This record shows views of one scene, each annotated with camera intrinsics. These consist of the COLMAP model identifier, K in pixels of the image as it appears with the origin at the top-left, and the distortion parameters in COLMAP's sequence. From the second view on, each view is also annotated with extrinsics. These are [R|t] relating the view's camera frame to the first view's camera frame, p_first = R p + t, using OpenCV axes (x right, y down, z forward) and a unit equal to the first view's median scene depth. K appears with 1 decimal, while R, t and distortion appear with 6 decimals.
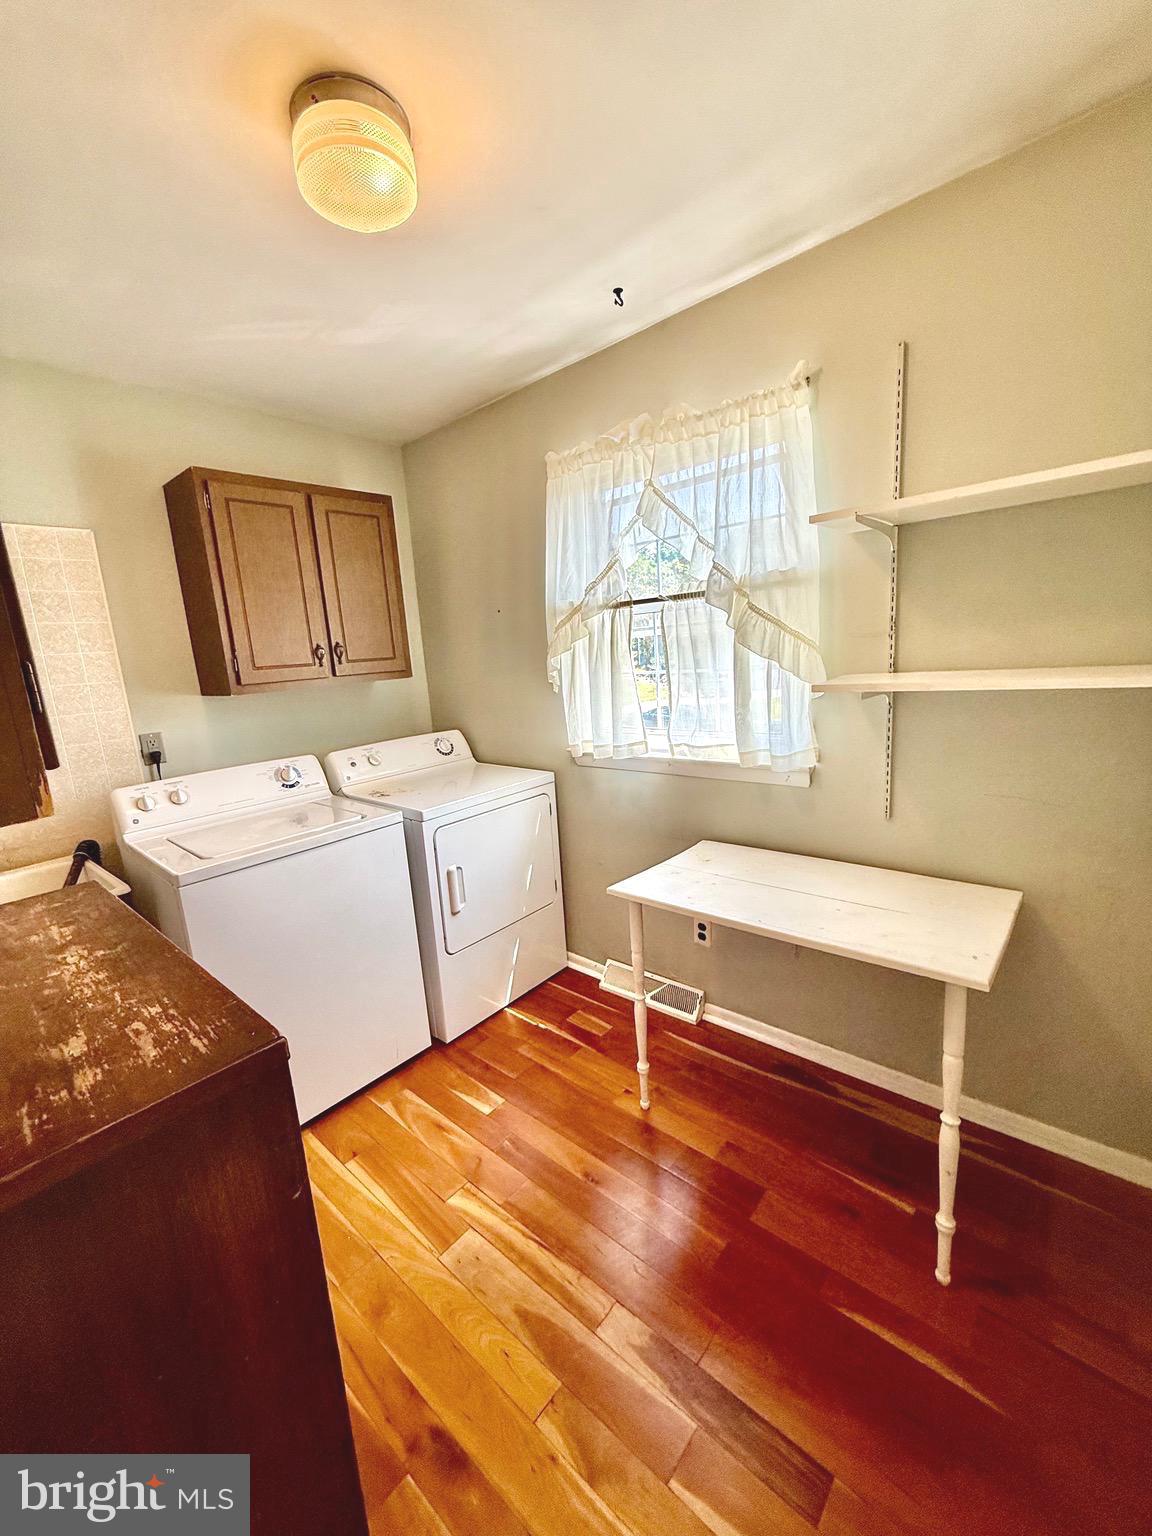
lens RADIAL K [[611.0, 0, 570.7], [0, 611.0, 767.5], [0, 0, 1]] dist [-0.000662, 0.000454]
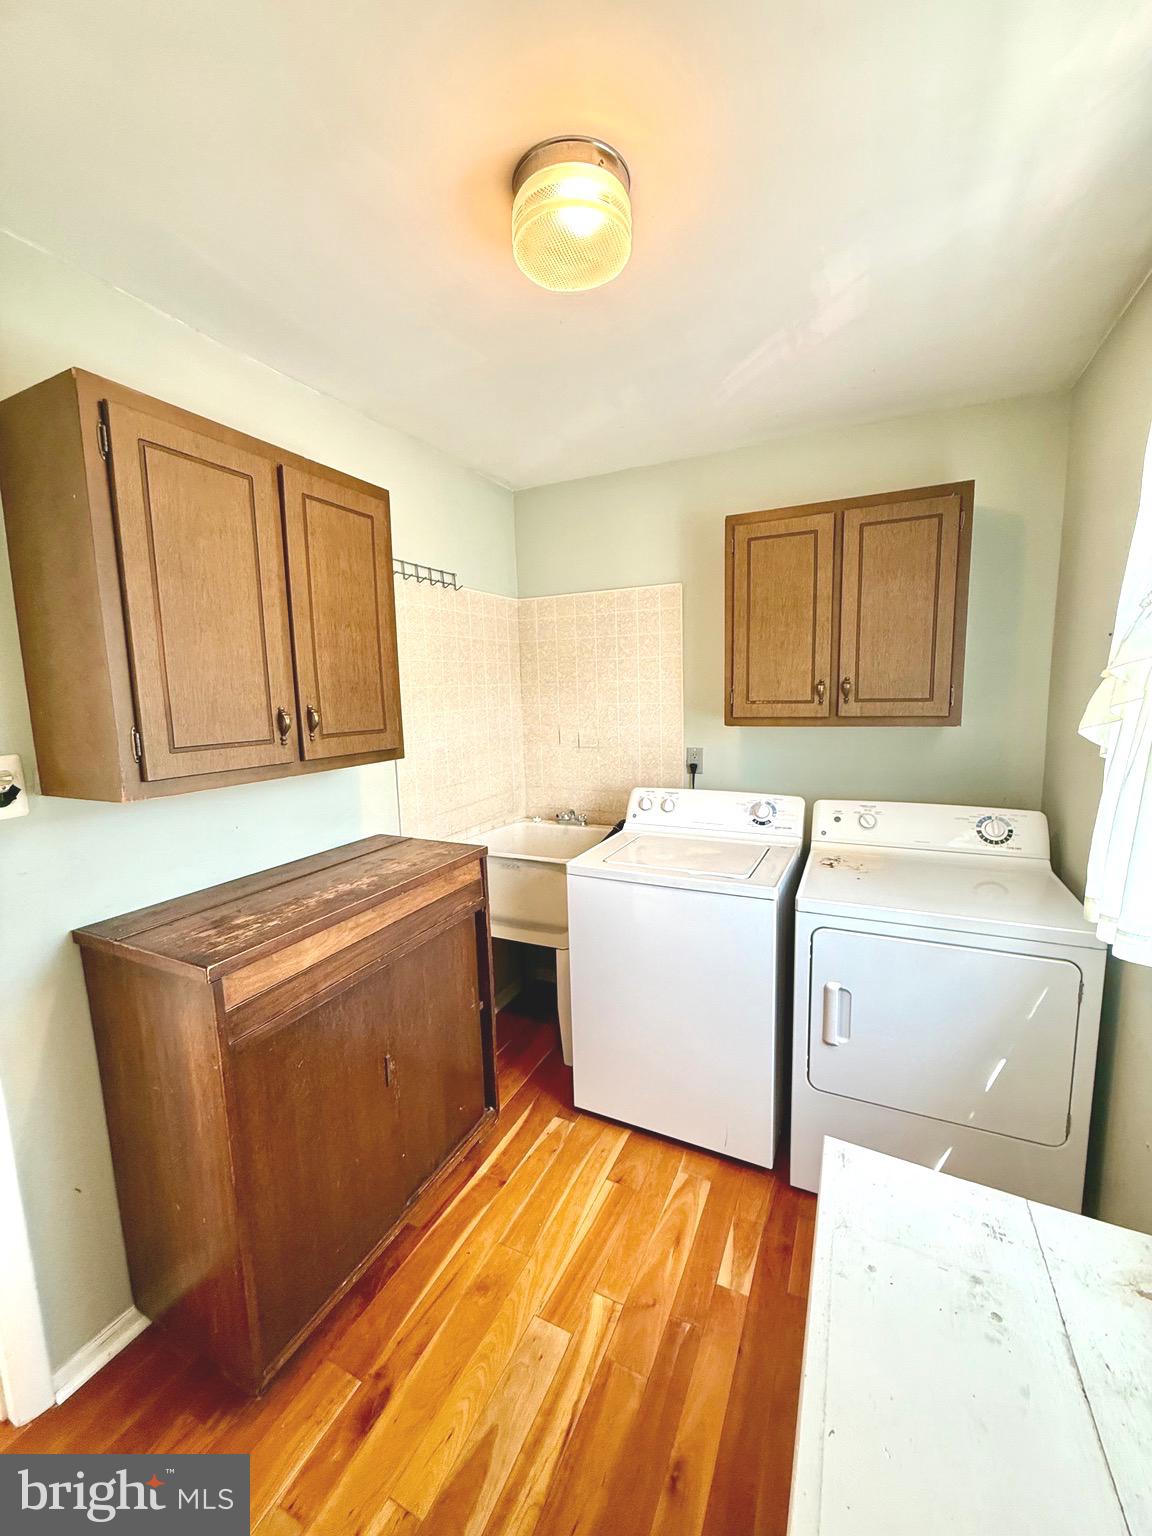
lens RADIAL K [[611.0, 0, 570.7], [0, 611.0, 767.5], [0, 0, 1]] dist [-0.000662, 0.000454]
pose [[0.267931, 0.191230, -0.944269, 0.495542], [-0.177357, 0.973143, 0.146753, -0.197694], [0.946973, 0.128153, 0.294651, 0.559338]]
